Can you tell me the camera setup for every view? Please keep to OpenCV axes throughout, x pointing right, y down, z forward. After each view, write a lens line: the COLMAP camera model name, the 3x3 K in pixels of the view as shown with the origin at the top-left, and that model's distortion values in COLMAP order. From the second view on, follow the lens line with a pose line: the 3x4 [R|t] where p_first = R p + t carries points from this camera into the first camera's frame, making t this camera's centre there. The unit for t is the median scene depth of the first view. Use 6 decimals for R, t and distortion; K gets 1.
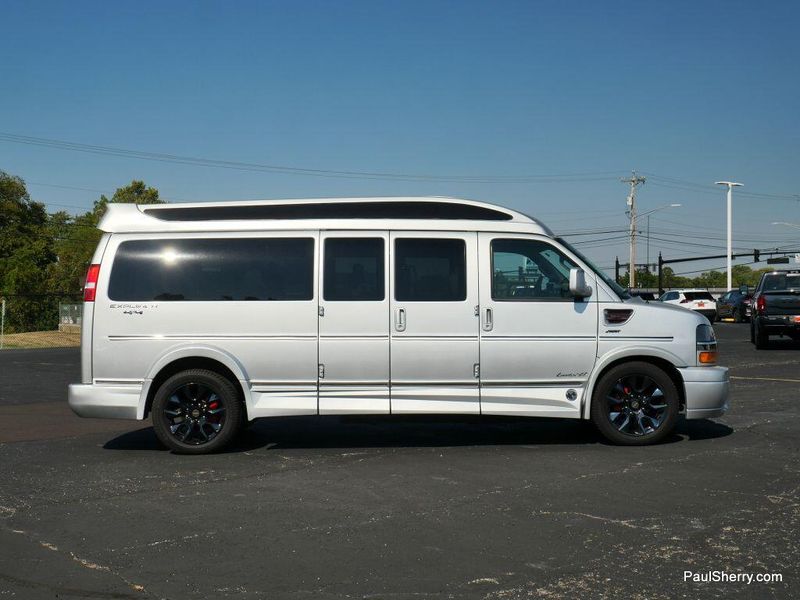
lens RADIAL K [[1016.2, 0, 397.1], [0, 1016.2, 301.9], [0, 0, 1]] dist [-0.013910, 0.000000]
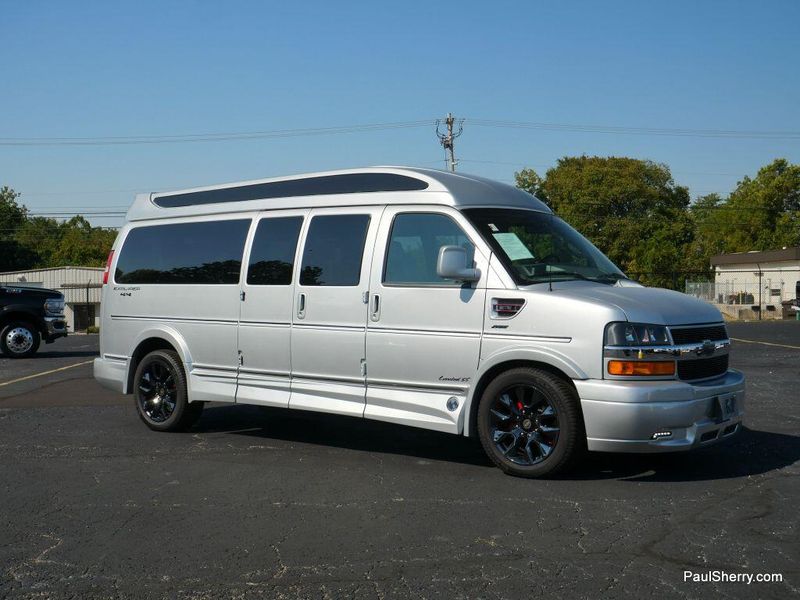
lens RADIAL K [[964.7, 0, 382.1], [0, 964.7, 301.8], [0, 0, 1]] dist [-0.007465, 0.000000]
pose [[0.785566, 0.017105, -0.618542, 0.592554], [-0.003042, 0.999713, 0.023782, -0.007004], [0.618771, -0.016801, 0.785392, 0.365222]]
